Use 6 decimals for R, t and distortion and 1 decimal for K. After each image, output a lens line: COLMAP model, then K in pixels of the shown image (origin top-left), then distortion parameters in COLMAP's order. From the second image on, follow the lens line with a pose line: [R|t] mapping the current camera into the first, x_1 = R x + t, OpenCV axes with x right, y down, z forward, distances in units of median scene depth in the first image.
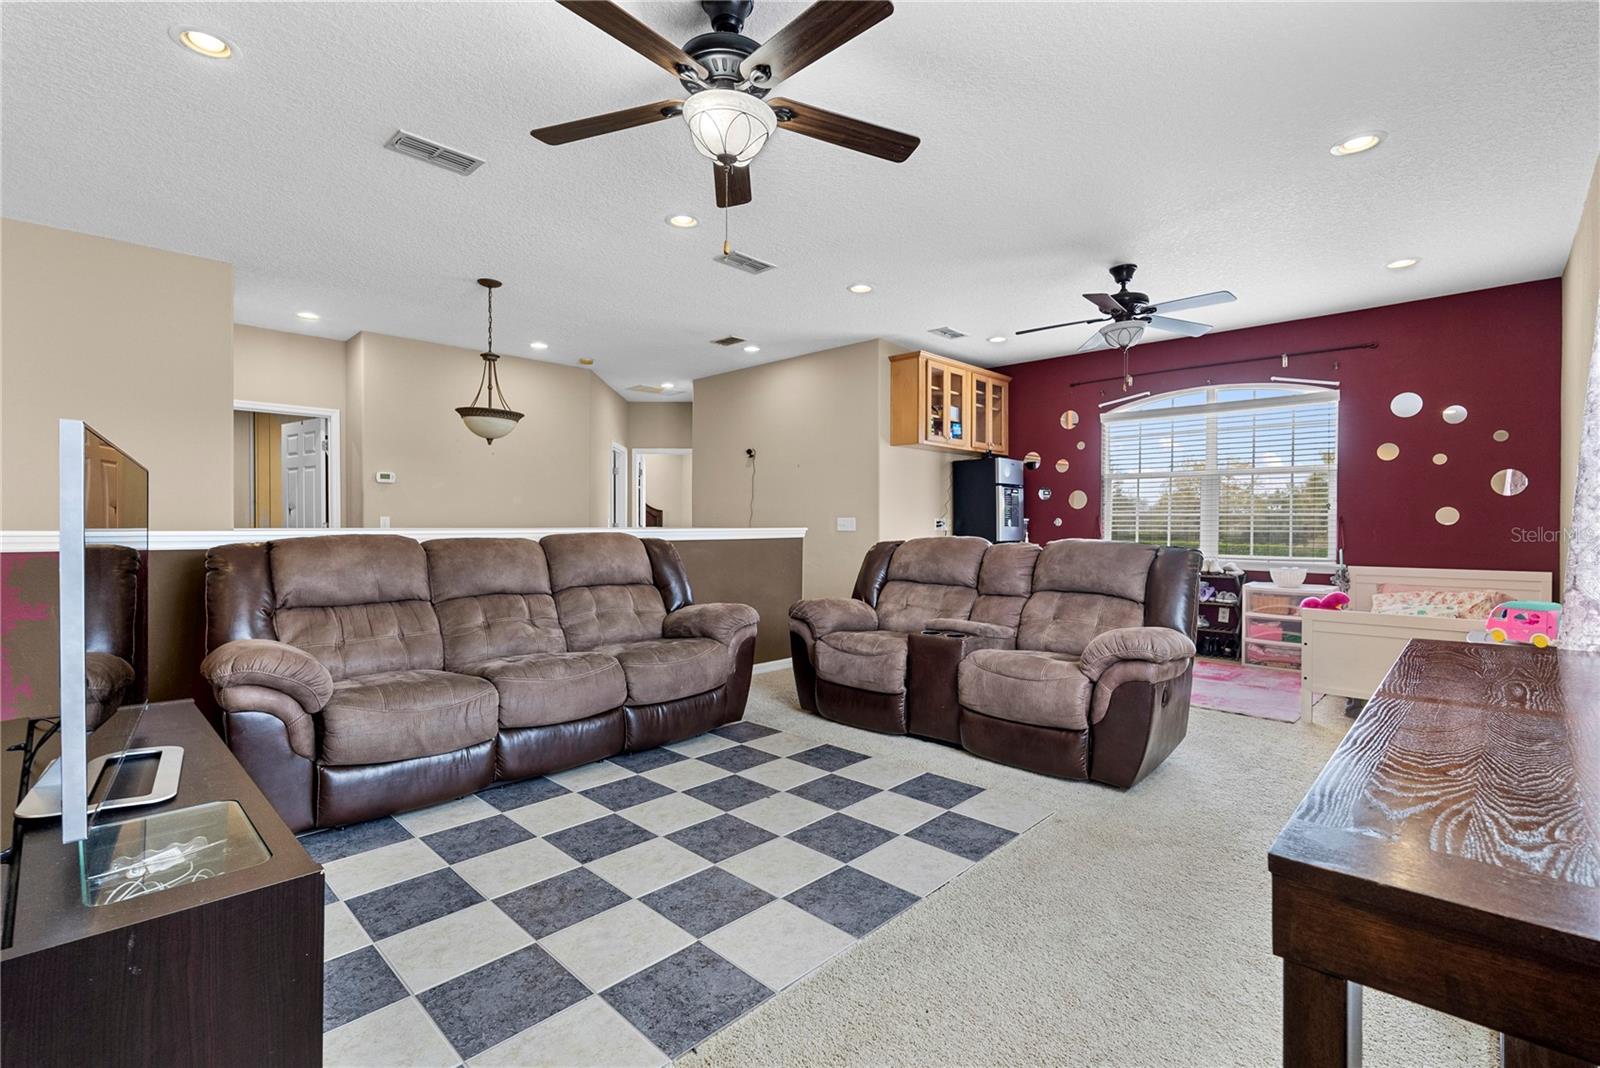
lens RADIAL K [[715.0, 0, 802.8], [0, 715.0, 533.5], [0, 0, 1]] dist [-0.004348, 0.001154]
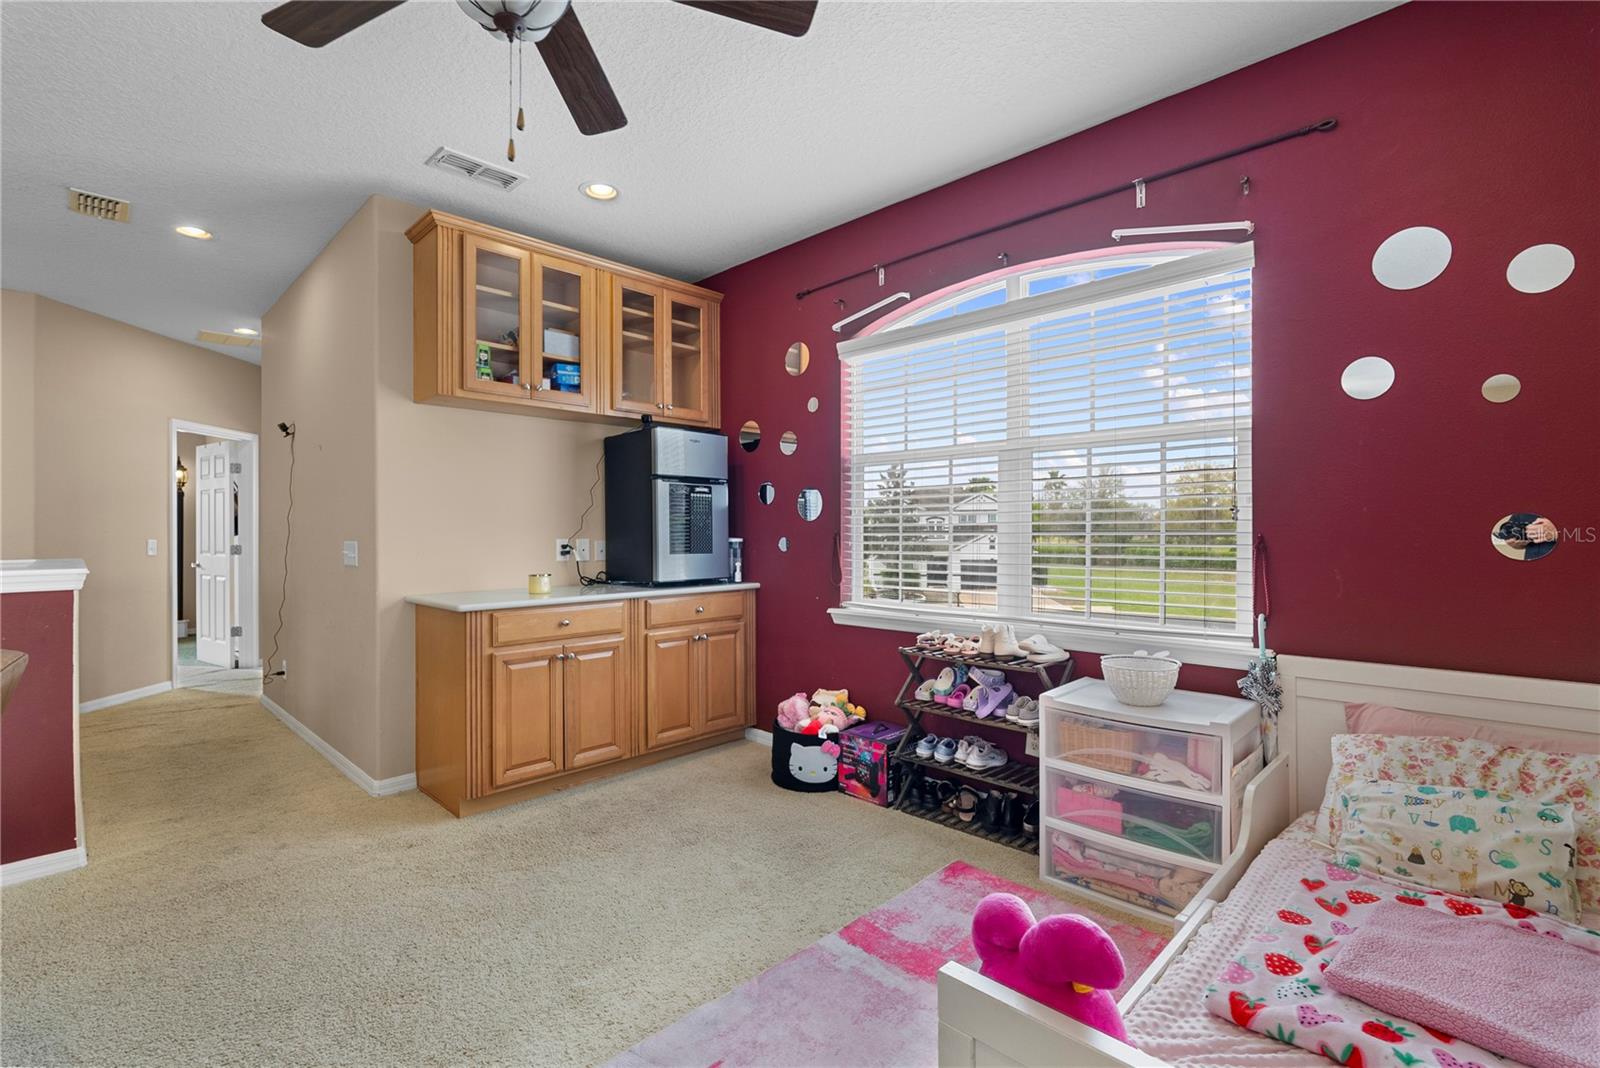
lens RADIAL K [[715.0, 0, 801.4], [0, 715.0, 533.6], [0, 0, 1]] dist [-0.004348, 0.001154]
pose [[0.999813, -0.007046, -0.017994, 0.418092], [0.006824, 0.999900, -0.012385, -0.019200], [0.018080, 0.012260, 0.999761, 0.487692]]
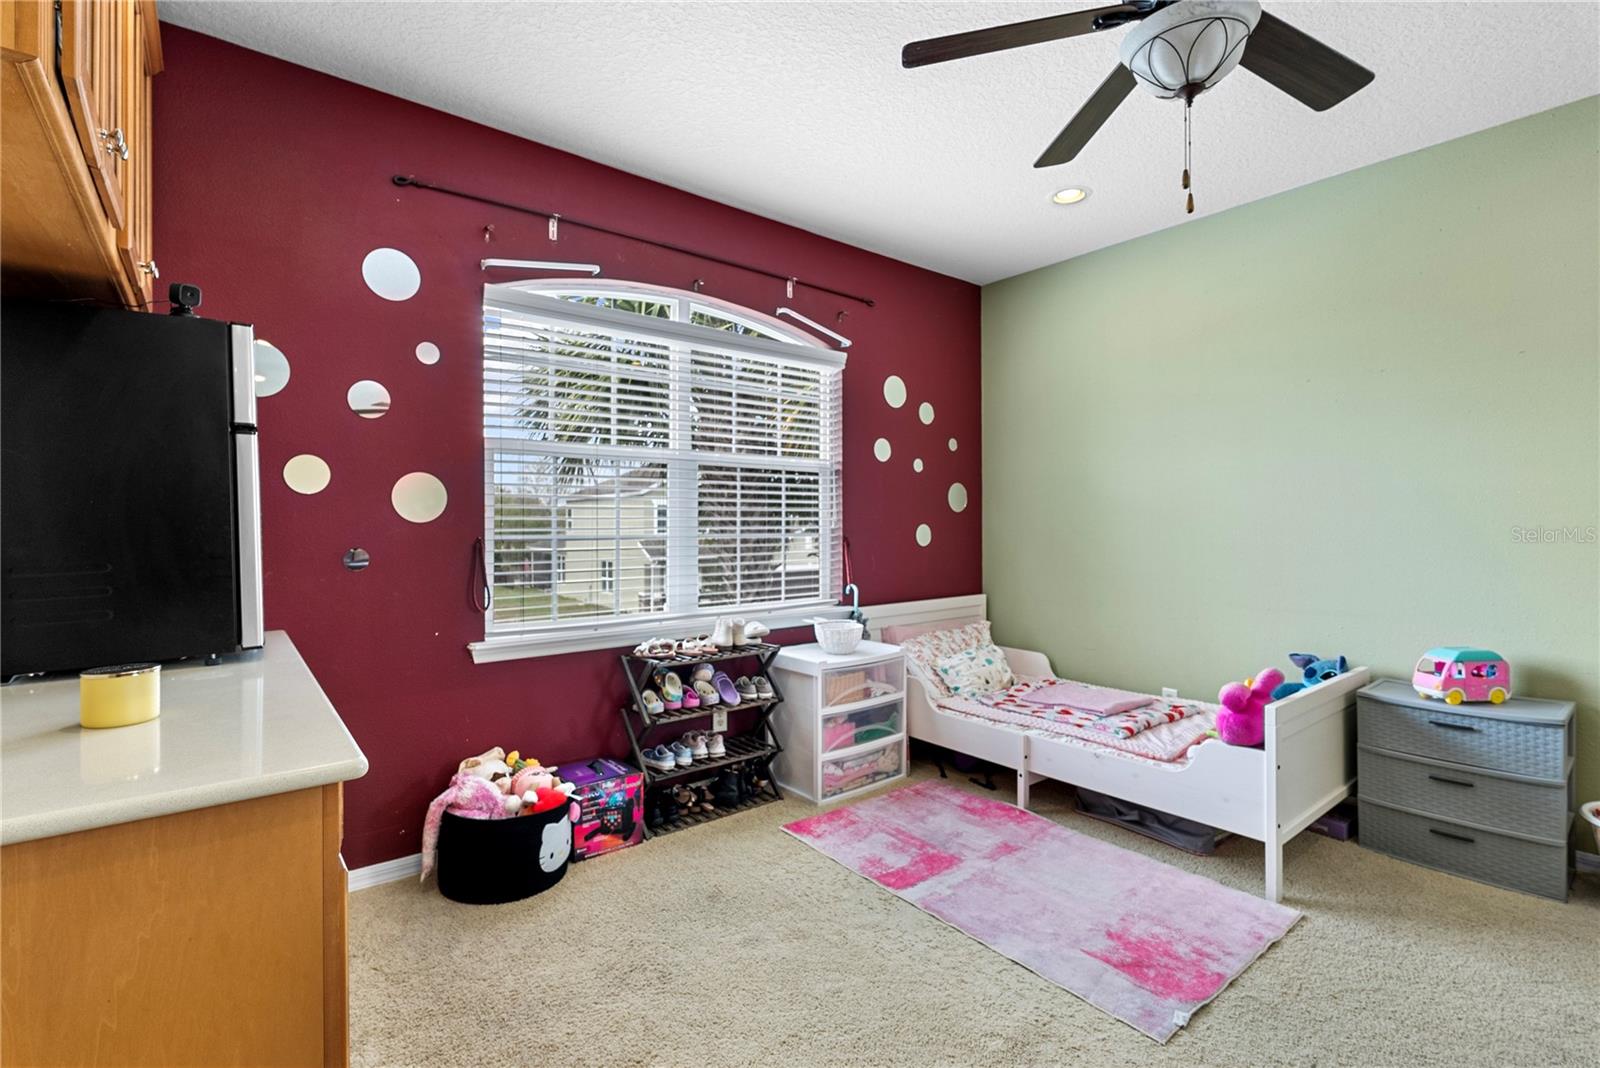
lens RADIAL K [[715.0, 0, 796.9], [0, 715.0, 527.3], [0, 0, 1]] dist [-0.004348, 0.001154]
pose [[0.152133, -0.008026, 0.988328, 0.052112], [0.018248, 0.999819, 0.005311, -0.032552], [-0.988192, 0.017227, 0.152252, 0.809347]]
